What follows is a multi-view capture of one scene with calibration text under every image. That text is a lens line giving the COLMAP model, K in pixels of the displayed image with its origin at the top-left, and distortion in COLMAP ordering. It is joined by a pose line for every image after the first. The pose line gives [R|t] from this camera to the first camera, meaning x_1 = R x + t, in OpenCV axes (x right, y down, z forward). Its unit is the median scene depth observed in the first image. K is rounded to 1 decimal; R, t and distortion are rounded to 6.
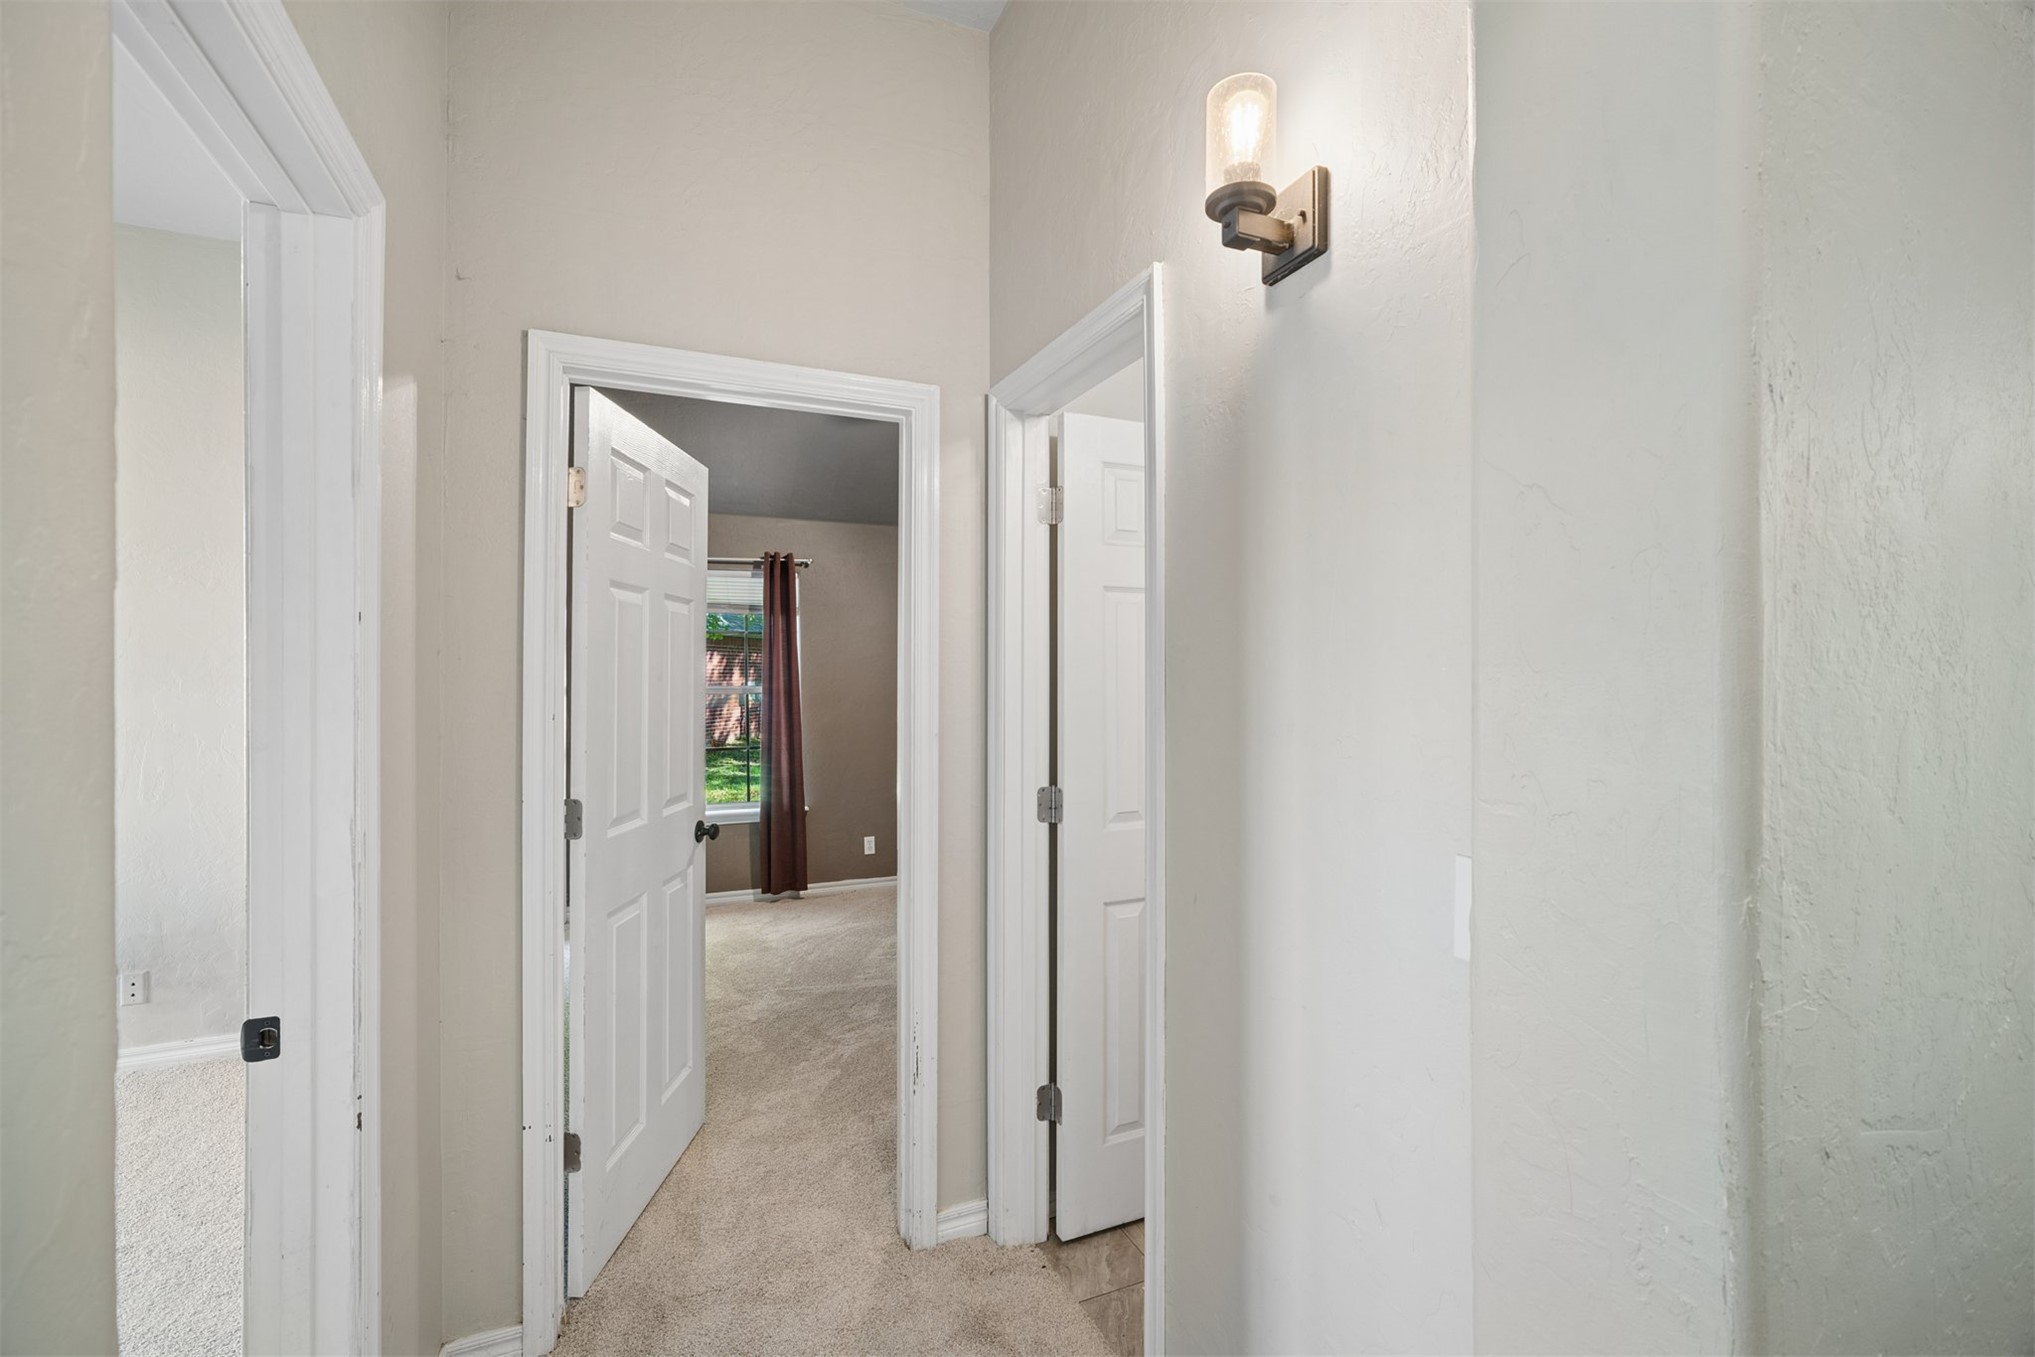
lens RADIAL K [[862.4, 0, 1004.2], [0, 862.4, 673.1], [0, 0, 1]] dist [-0.022808, 0.013248]
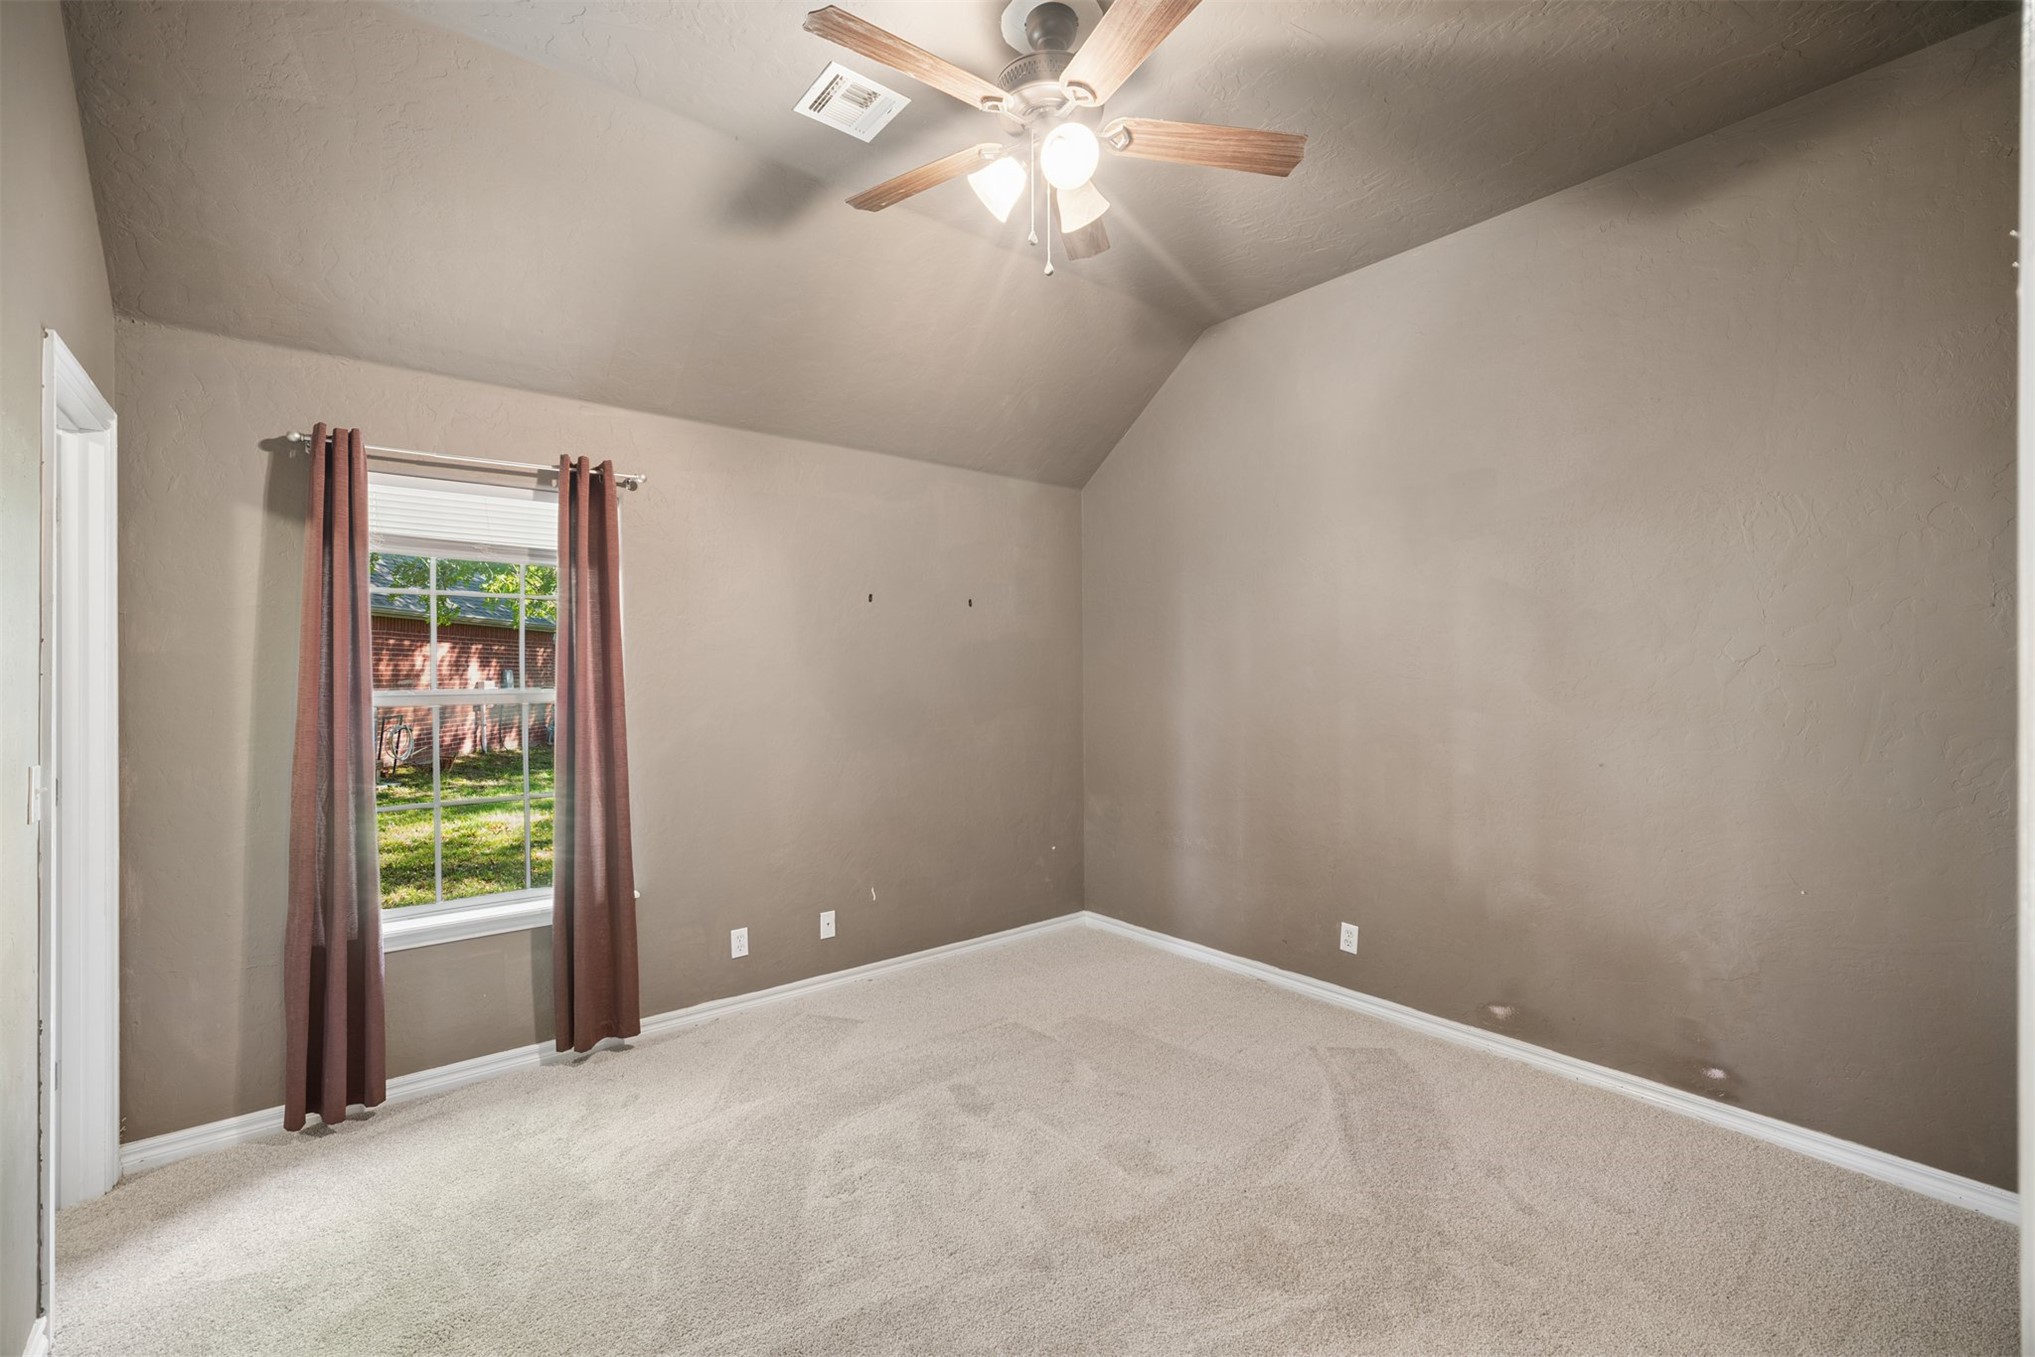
lens RADIAL K [[862.4, 0, 1004.2], [0, 862.4, 673.1], [0, 0, 1]] dist [-0.022808, 0.013248]
pose [[0.964755, 0.001145, 0.263148, -0.142863], [-0.003350, 0.999963, 0.007930, -0.000991], [-0.263129, -0.008532, 0.964723, 0.369251]]
